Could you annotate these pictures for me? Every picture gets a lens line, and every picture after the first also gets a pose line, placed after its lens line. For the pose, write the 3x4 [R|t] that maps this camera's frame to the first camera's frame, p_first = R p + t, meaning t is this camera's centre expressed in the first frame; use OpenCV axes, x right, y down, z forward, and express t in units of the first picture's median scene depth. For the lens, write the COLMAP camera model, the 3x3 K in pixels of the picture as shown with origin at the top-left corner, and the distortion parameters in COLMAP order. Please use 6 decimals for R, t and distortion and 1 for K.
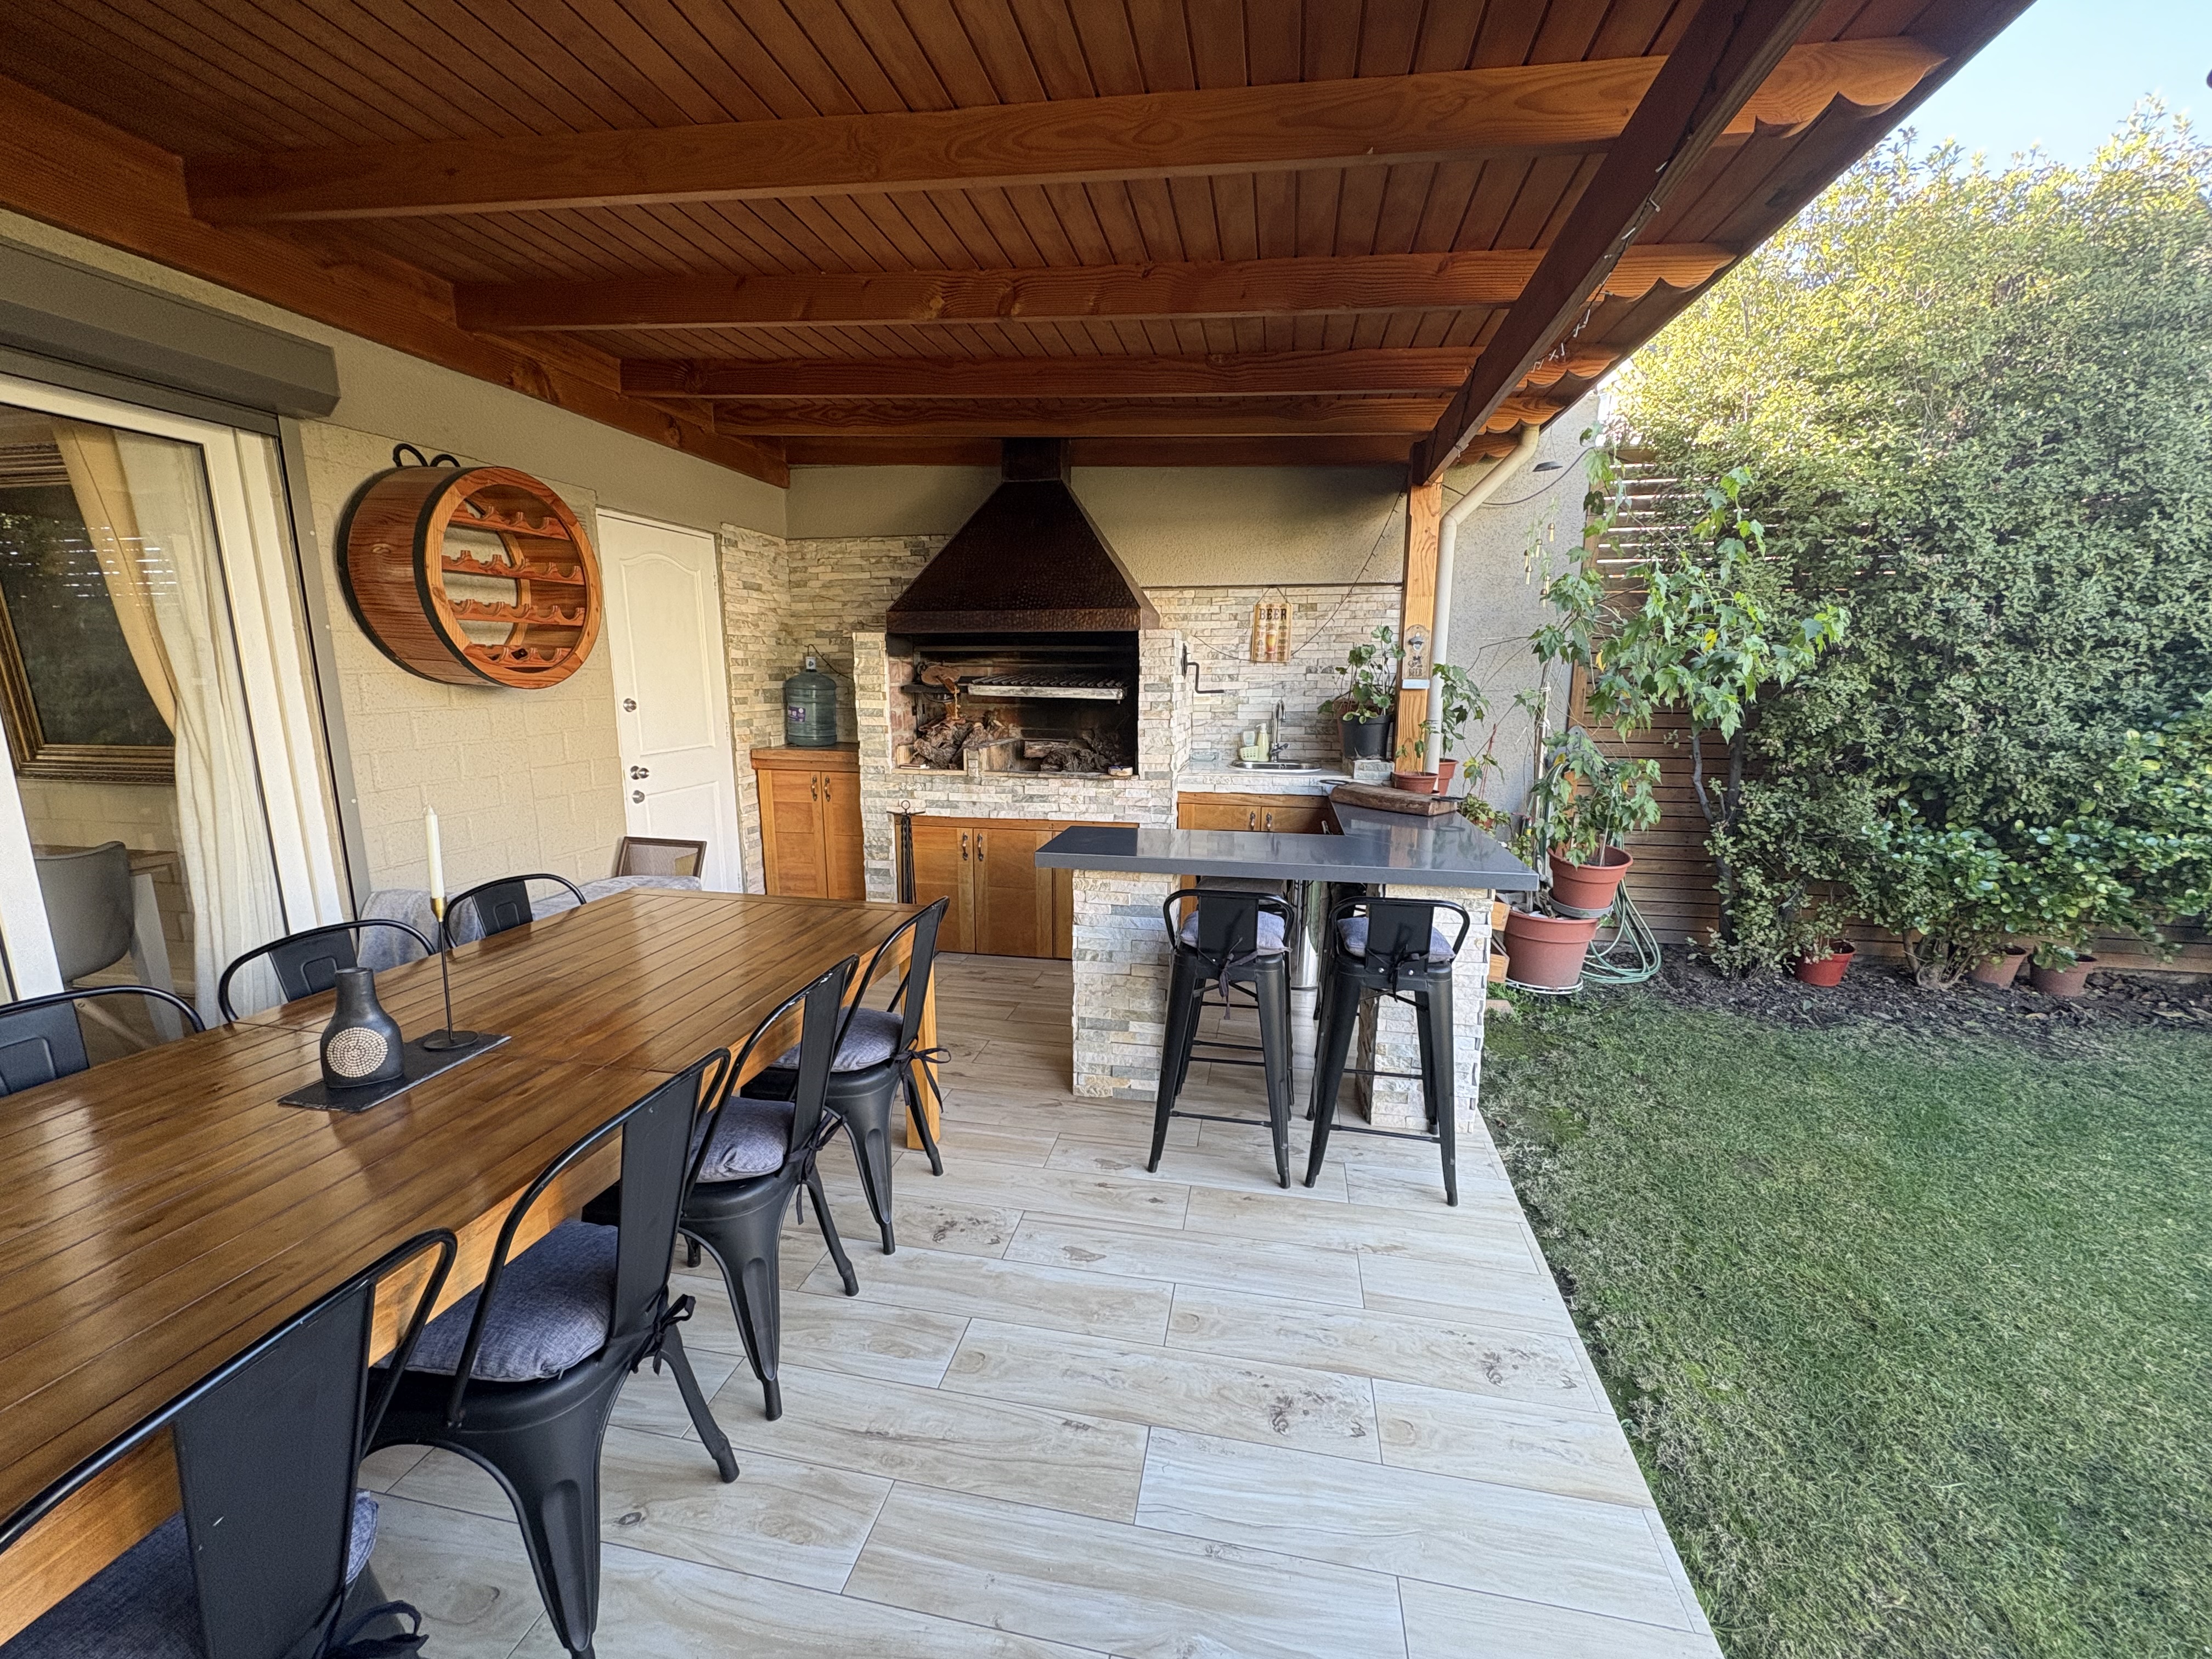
lens RADIAL K [[881.6, 0, 1114.2], [0, 881.6, 828.8], [0, 0, 1]] dist [0.000651, 0.001456]
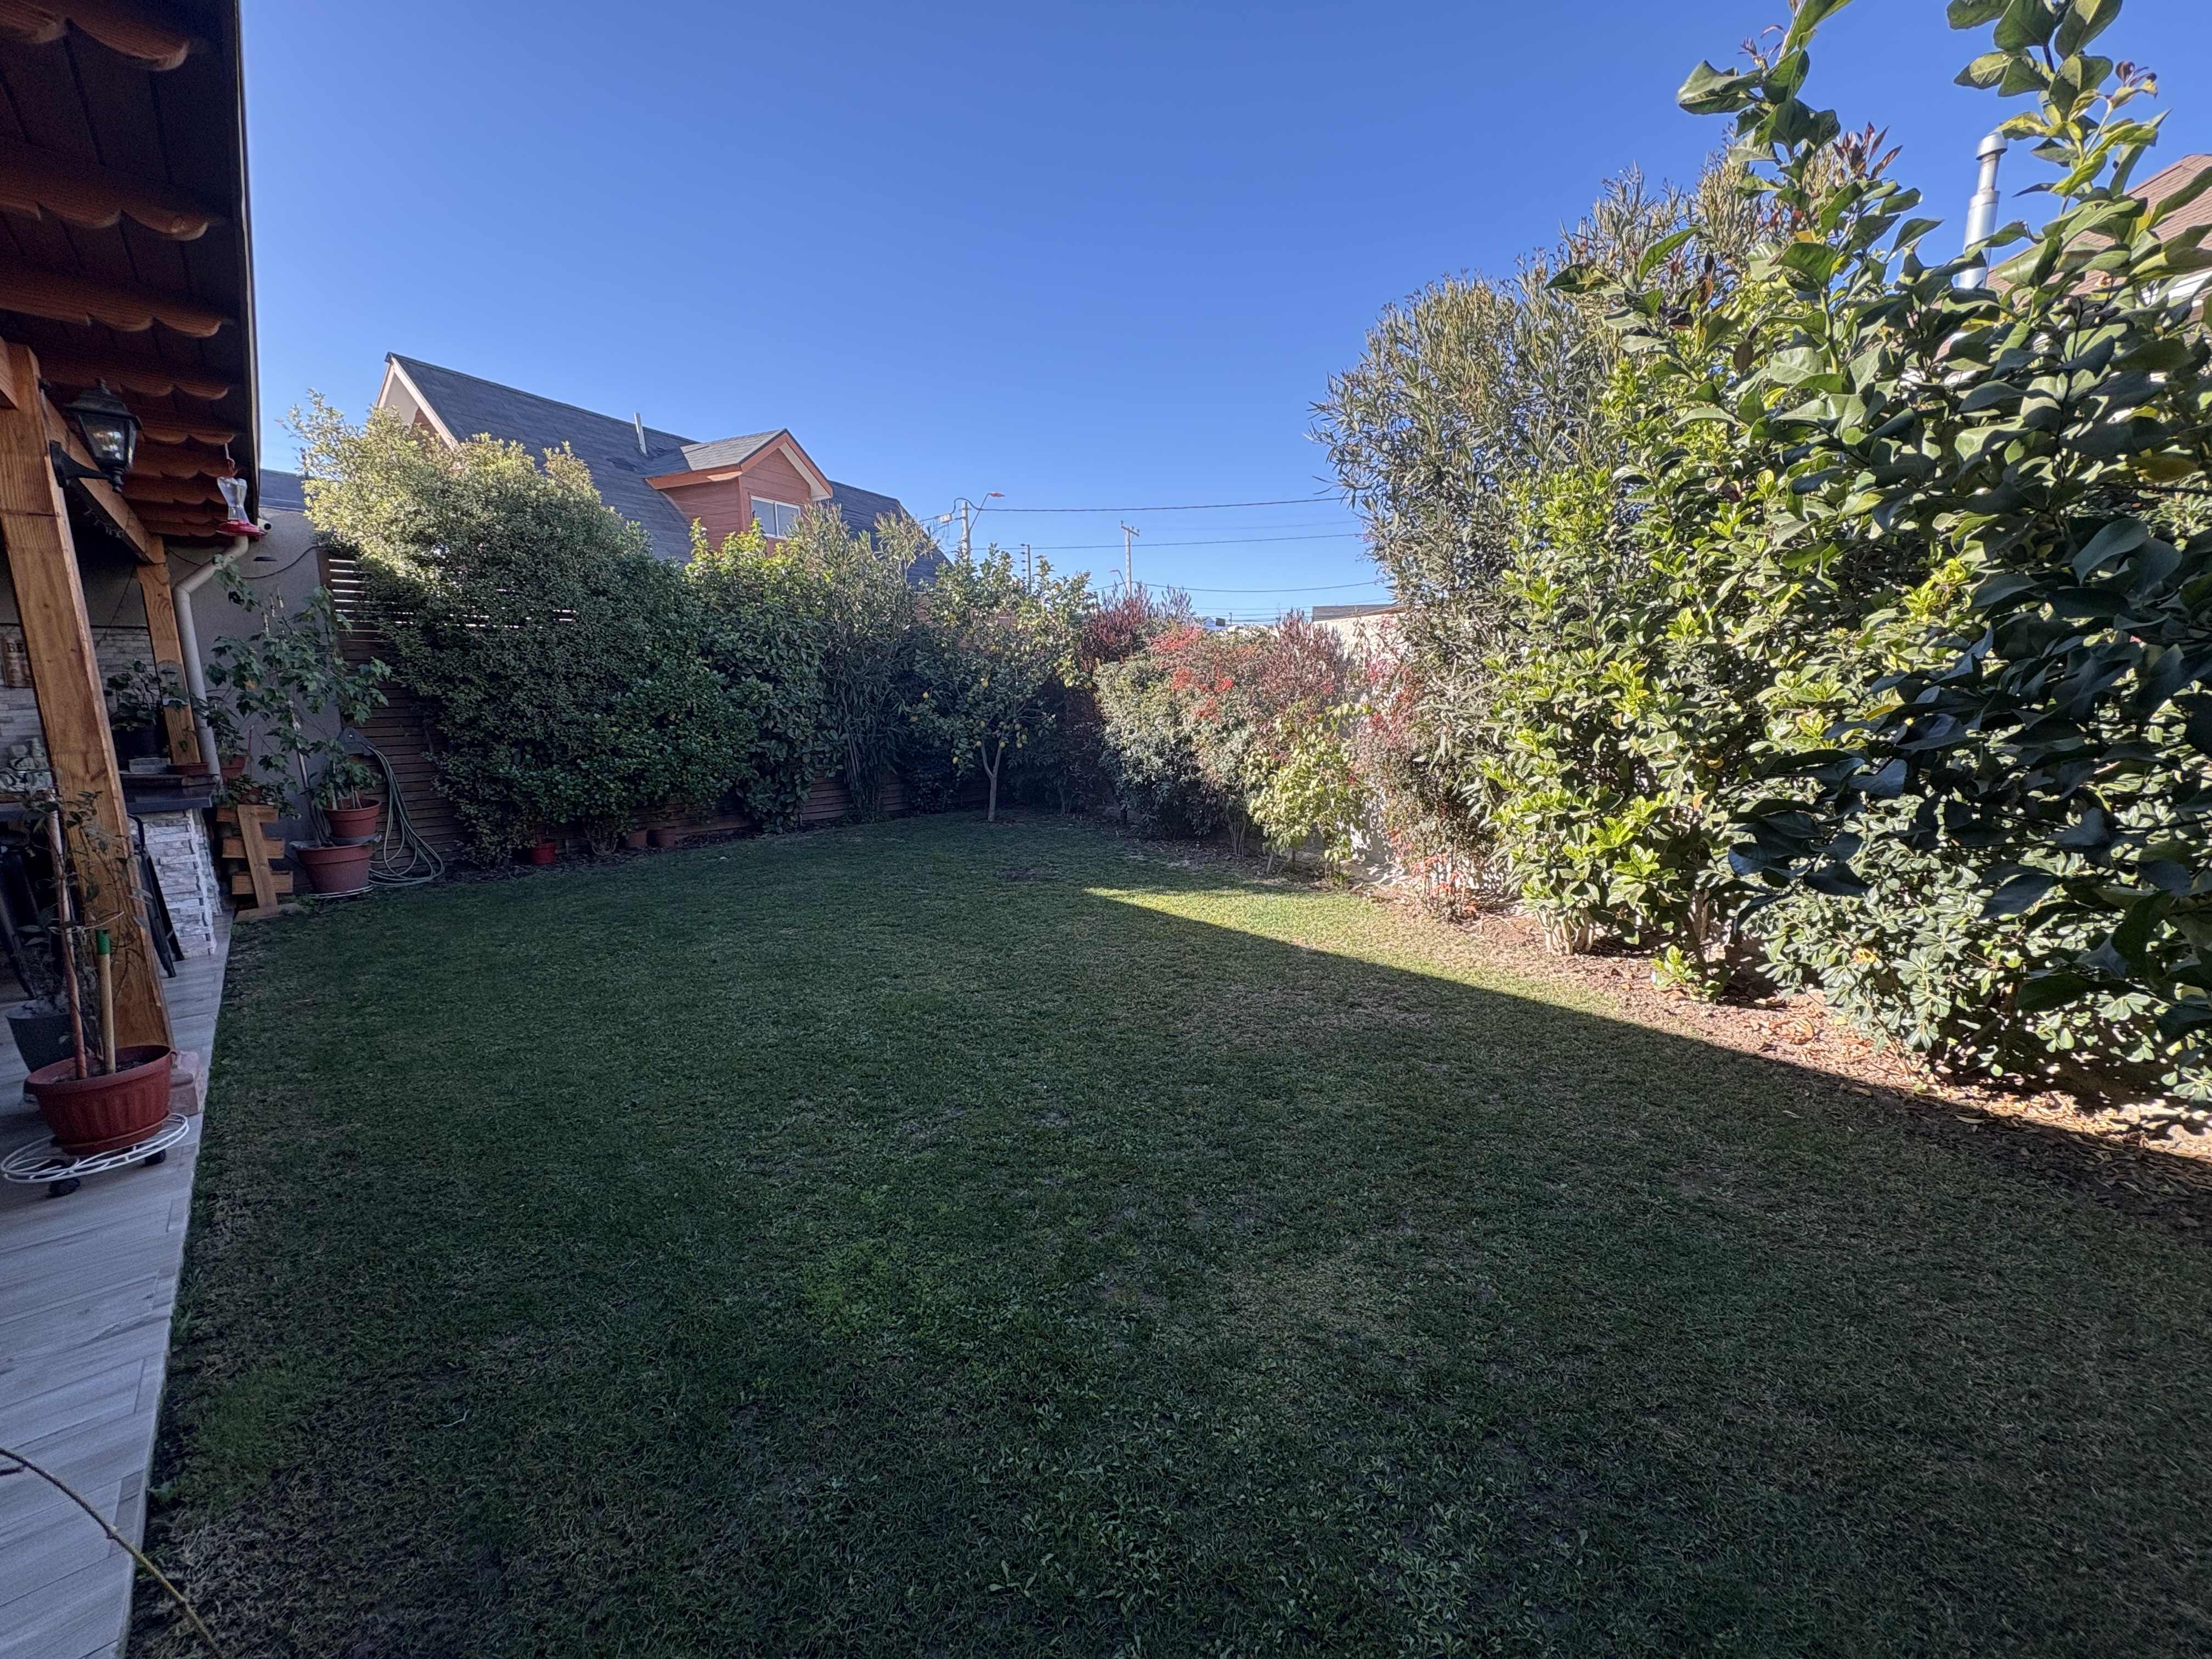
lens RADIAL K [[881.6, 0, 1104.7], [0, 881.6, 837.9], [0, 0, 1]] dist [0.000651, 0.001456]
pose [[0.586931, -0.146211, 0.796326, 0.055441], [0.158542, 0.985273, 0.064050, 0.209078], [-0.793963, 0.088658, 0.601467, -1.081223]]
